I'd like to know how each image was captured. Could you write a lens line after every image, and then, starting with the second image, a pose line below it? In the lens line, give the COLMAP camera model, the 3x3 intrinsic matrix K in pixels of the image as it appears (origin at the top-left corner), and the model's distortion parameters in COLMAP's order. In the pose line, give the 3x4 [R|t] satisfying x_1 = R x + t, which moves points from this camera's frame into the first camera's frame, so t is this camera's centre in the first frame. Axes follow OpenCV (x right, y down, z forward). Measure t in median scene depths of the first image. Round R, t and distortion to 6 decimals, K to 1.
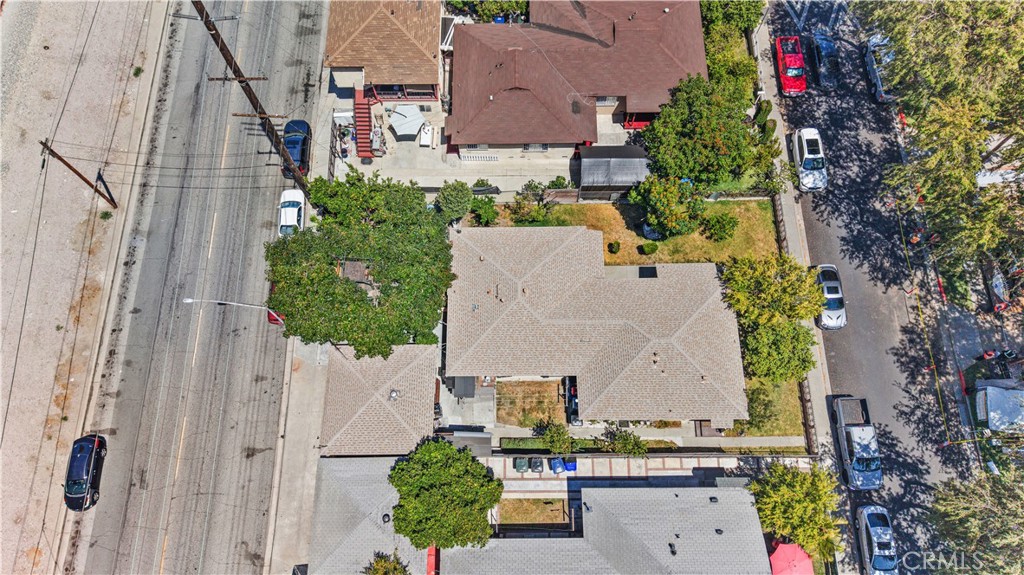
lens RADIAL K [[696.7, 0, 510.2], [0, 696.7, 292.6], [0, 0, 1]] dist [0.039292, -0.050880]
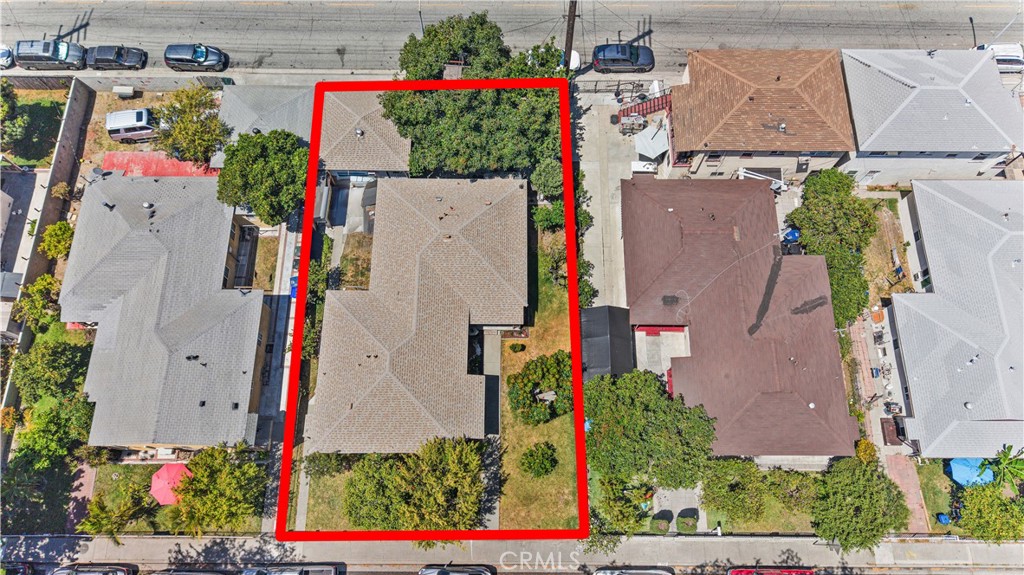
lens RADIAL K [[698.6, 0, 513.3], [0, 698.6, 292.3], [0, 0, 1]] dist [0.056902, -0.059258]
pose [[-0.012111, 0.944356, -0.328702, 0.418645], [-0.940375, 0.100994, 0.324801, -0.403371], [0.339925, 0.313036, 0.886826, 0.138170]]
